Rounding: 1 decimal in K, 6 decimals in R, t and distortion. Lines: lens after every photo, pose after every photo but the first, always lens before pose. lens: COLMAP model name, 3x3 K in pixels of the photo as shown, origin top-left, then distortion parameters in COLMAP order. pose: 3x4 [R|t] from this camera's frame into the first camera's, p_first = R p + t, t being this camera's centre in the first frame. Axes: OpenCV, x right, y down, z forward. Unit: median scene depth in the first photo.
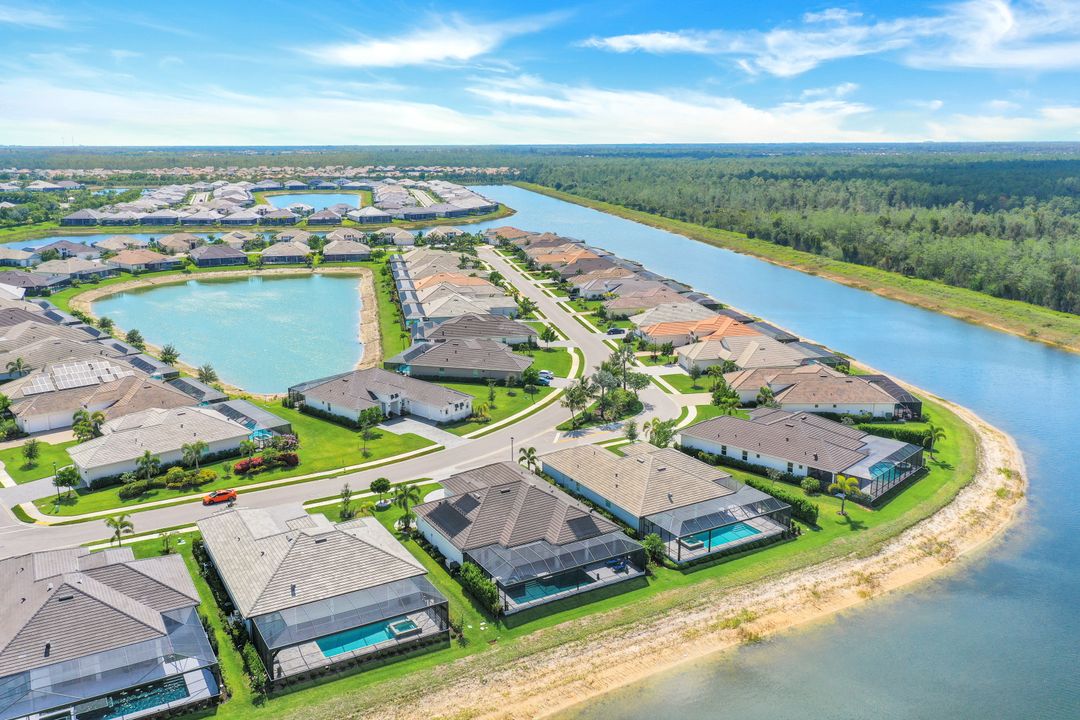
lens RADIAL K [[905.9, 0, 562.8], [0, 905.9, 347.3], [0, 0, 1]] dist [-0.003278, 0.001672]
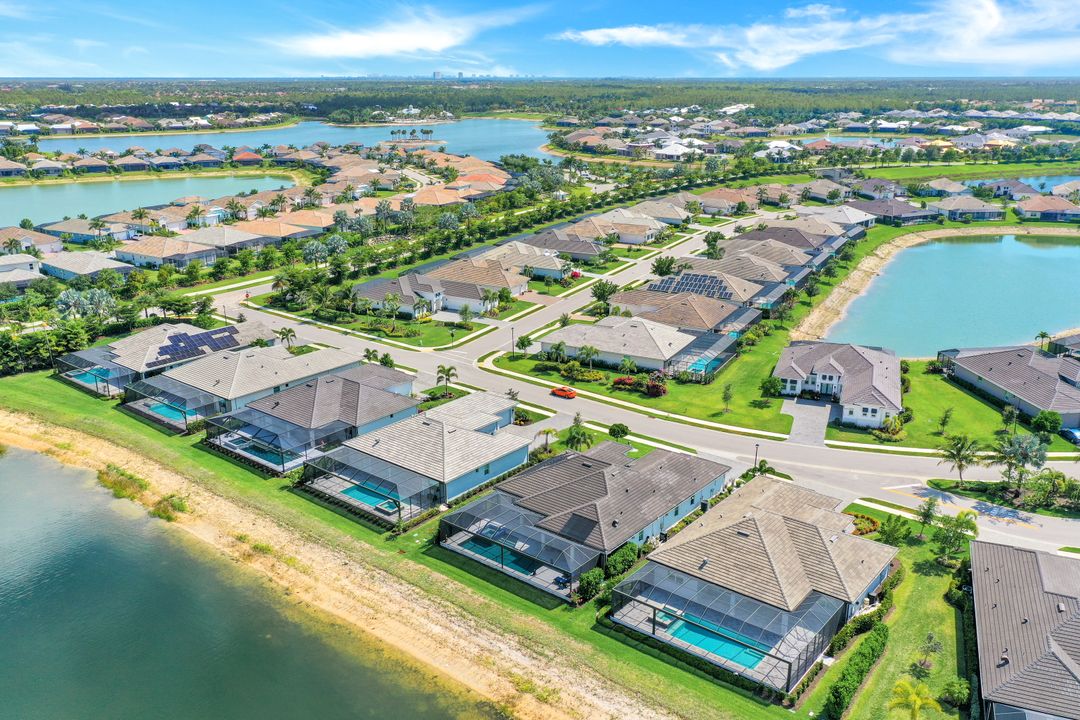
lens RADIAL K [[905.9, 0, 539.9], [0, 905.9, 364.1], [0, 0, 1]] dist [-0.003278, 0.001672]
pose [[0.332288, 0.284773, -0.899160, 0.789328], [-0.202717, 0.952614, 0.226787, -0.157588], [0.921136, 0.106916, 0.374270, 0.613986]]
